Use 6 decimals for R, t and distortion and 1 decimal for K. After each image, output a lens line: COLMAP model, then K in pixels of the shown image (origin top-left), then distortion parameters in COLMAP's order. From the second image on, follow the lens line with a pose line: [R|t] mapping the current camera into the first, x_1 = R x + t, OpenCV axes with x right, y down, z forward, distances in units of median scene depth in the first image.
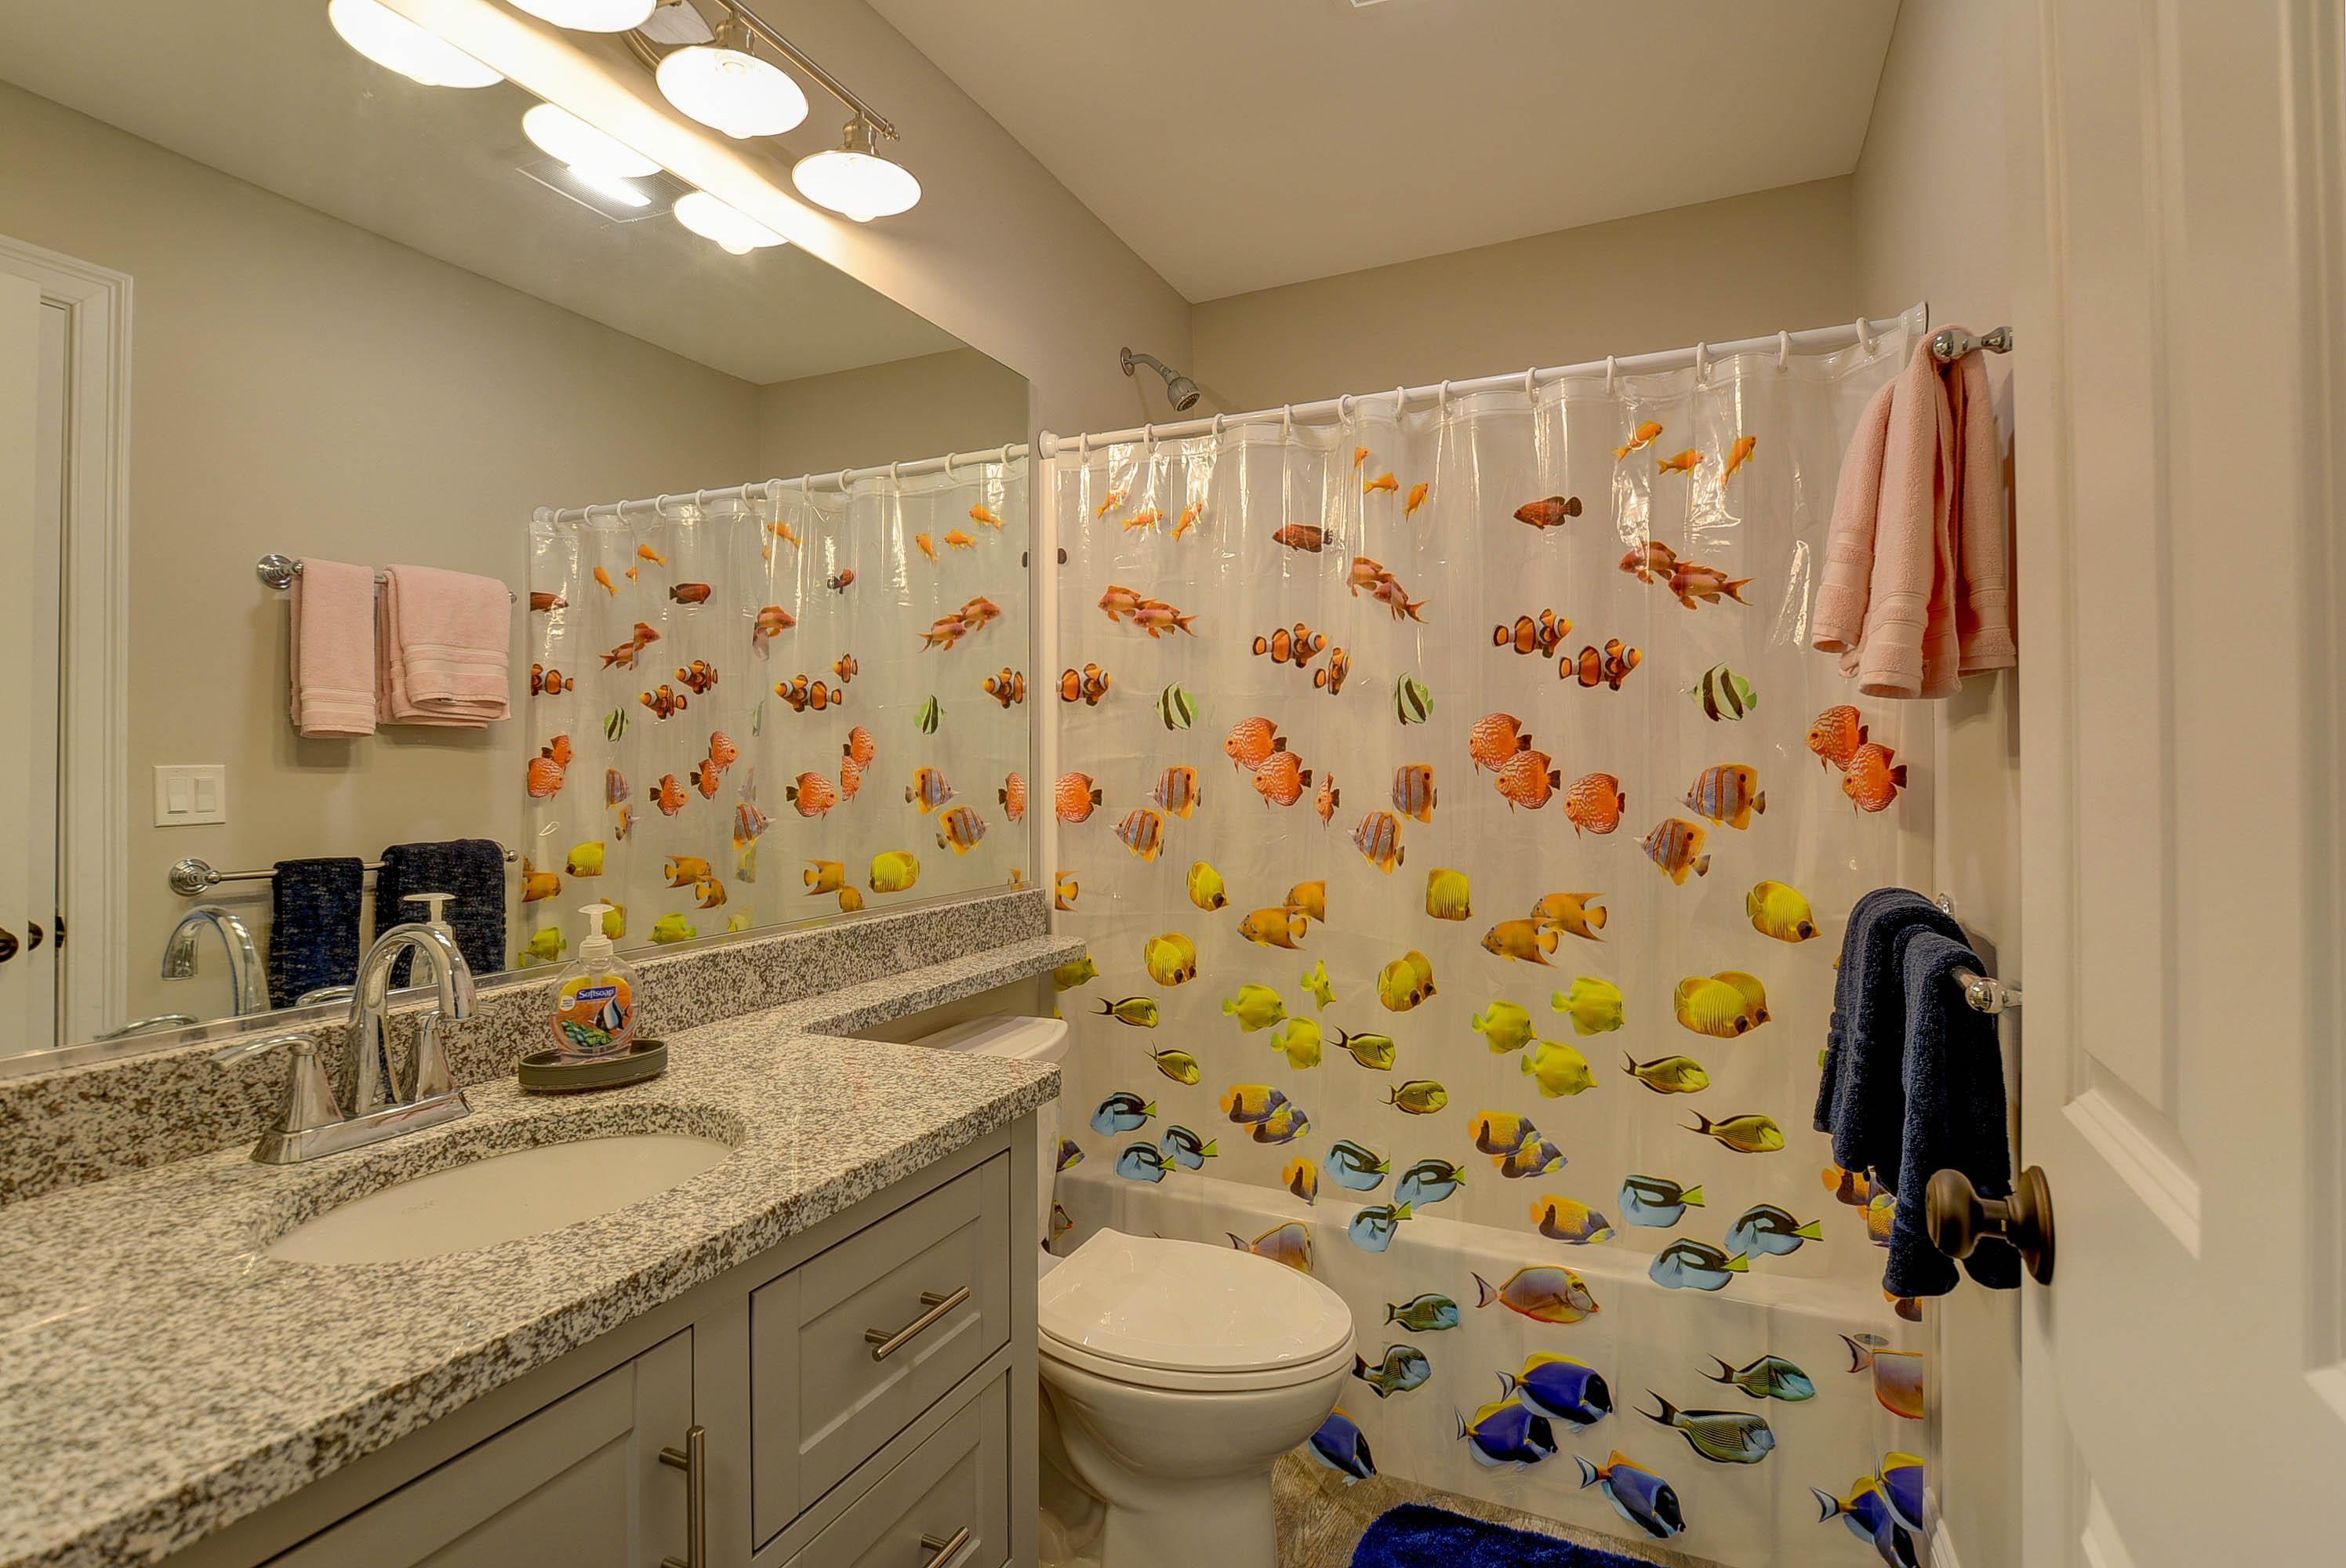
lens RADIAL K [[1097.1, 0, 1173.0], [0, 1097.1, 784.0], [0, 0, 1]] dist [0.000093, -0.000083]
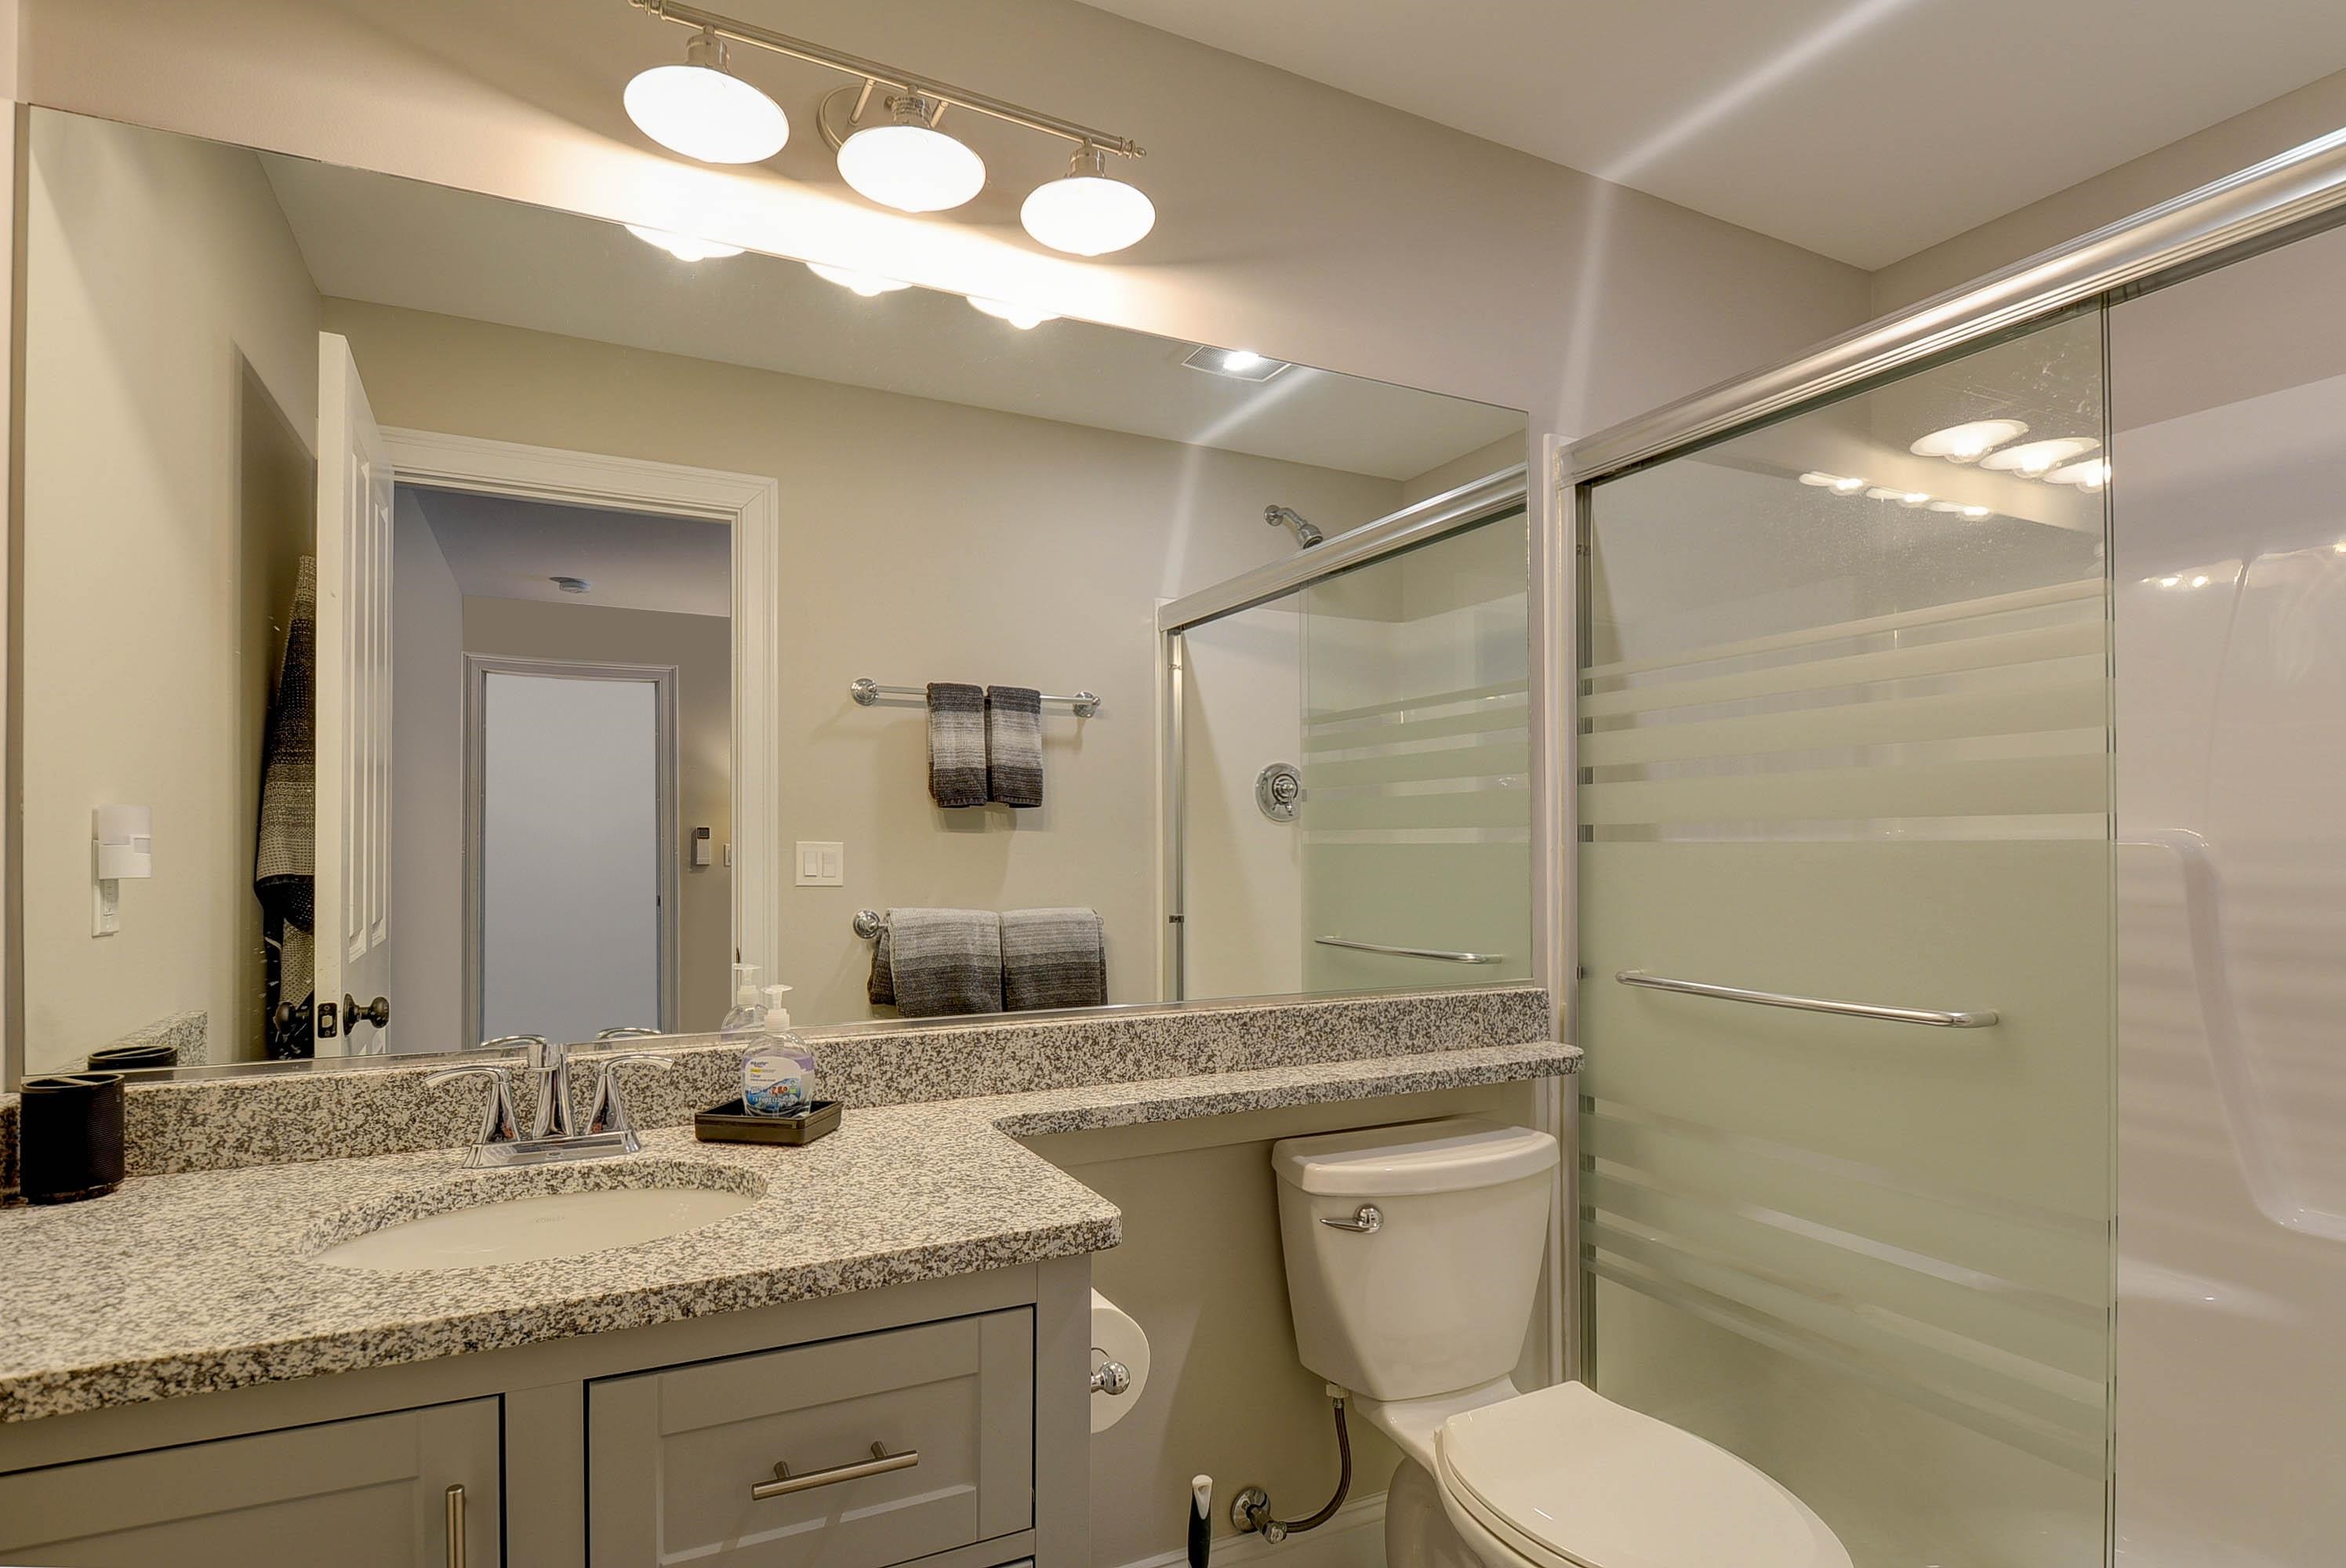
lens RADIAL K [[1112.8, 0, 1169.3], [0, 1112.8, 853.4], [0, 0, 1]] dist [-0.027283, -0.000099]
pose [[0.772014, 0.006023, -0.635576, 0.363852], [-0.011131, 0.999930, -0.004044, -0.004607], [0.635508, 0.010196, 0.772027, 0.331456]]
